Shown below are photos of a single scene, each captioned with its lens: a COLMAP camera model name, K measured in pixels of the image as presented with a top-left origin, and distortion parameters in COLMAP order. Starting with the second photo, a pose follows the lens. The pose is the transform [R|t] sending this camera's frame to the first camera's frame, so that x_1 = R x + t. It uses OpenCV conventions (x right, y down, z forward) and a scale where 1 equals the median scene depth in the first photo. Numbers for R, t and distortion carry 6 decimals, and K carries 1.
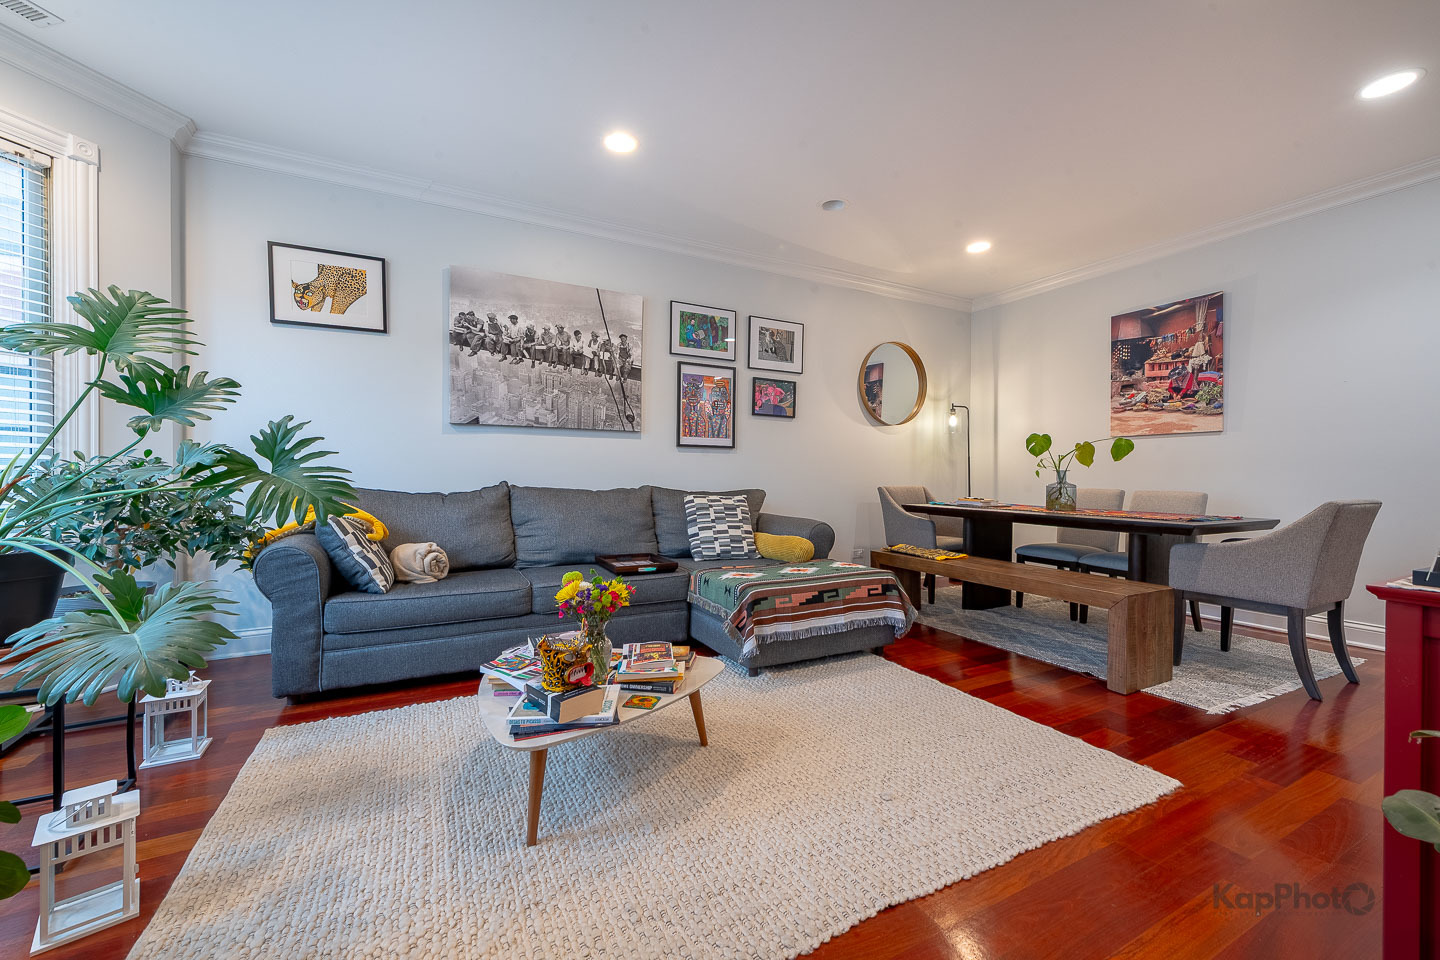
lens RADIAL K [[585.9, 0, 720.0], [0, 585.9, 480.0], [0, 0, 1]] dist [-0.002817, -0.000105]
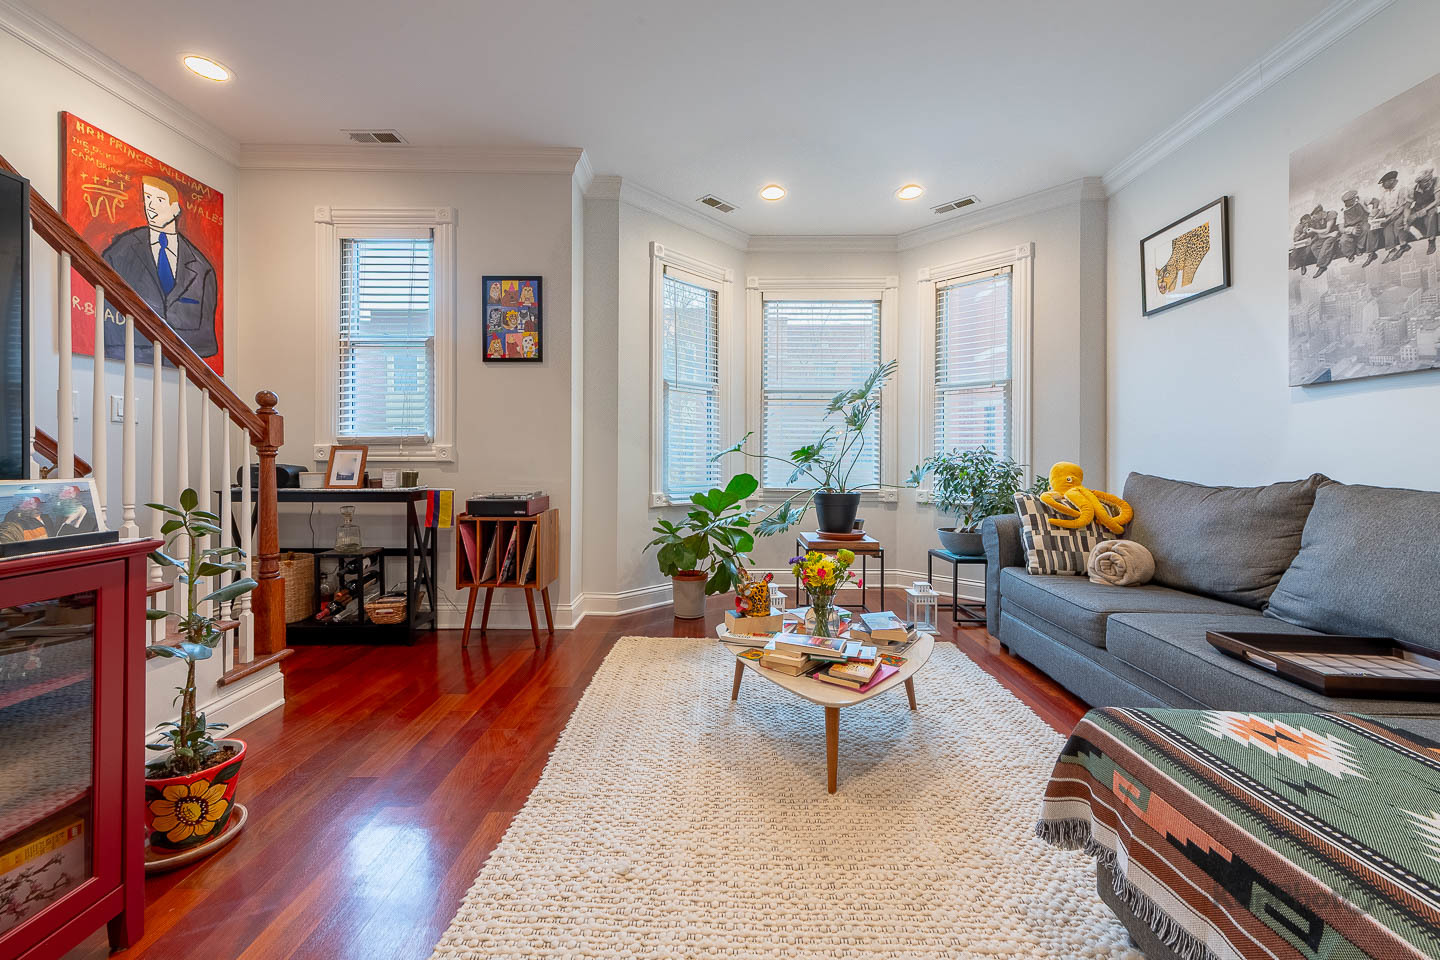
lens RADIAL K [[579.7, 0, 722.7], [0, 579.7, 464.2], [0, 0, 1]] dist [0.003076, -0.000191]
pose [[-0.482586, -0.001295, -0.875848, 0.370811], [-0.019354, 0.999770, 0.009186, -0.000822], [0.875635, 0.021384, -0.482500, 0.626180]]
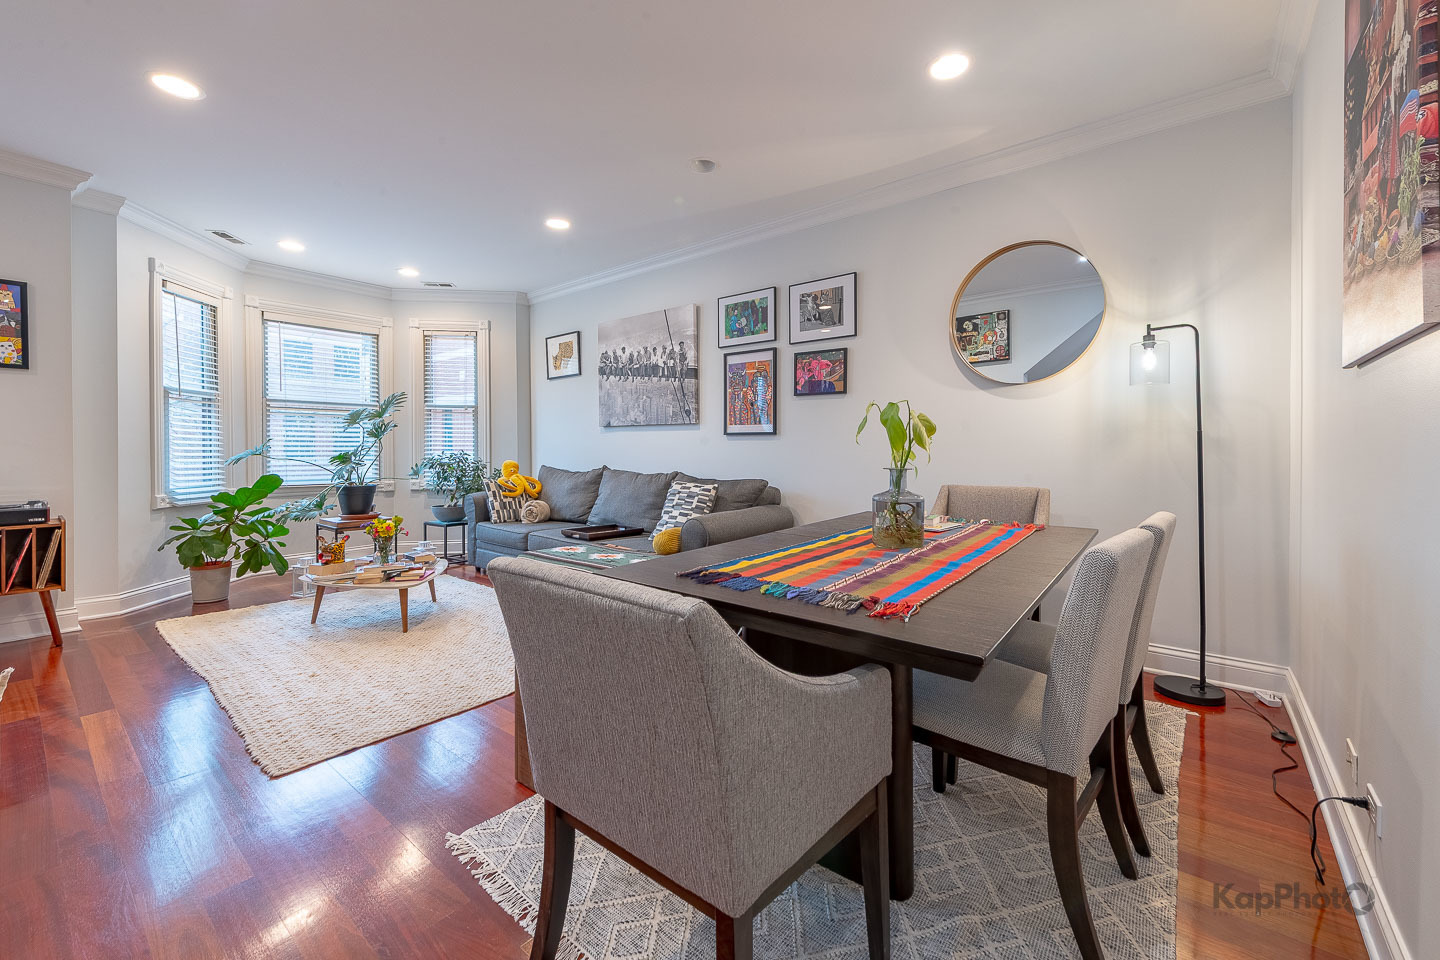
lens RADIAL K [[600.3, 0, 712.8], [0, 600.3, 451.1], [0, 0, 1]] dist [0.001610, -0.000163]
pose [[0.348679, -0.001550, -0.937241, 0.928429], [-0.008428, 0.999953, -0.004789, -0.023433], [0.937204, 0.009569, 0.348650, 0.608615]]
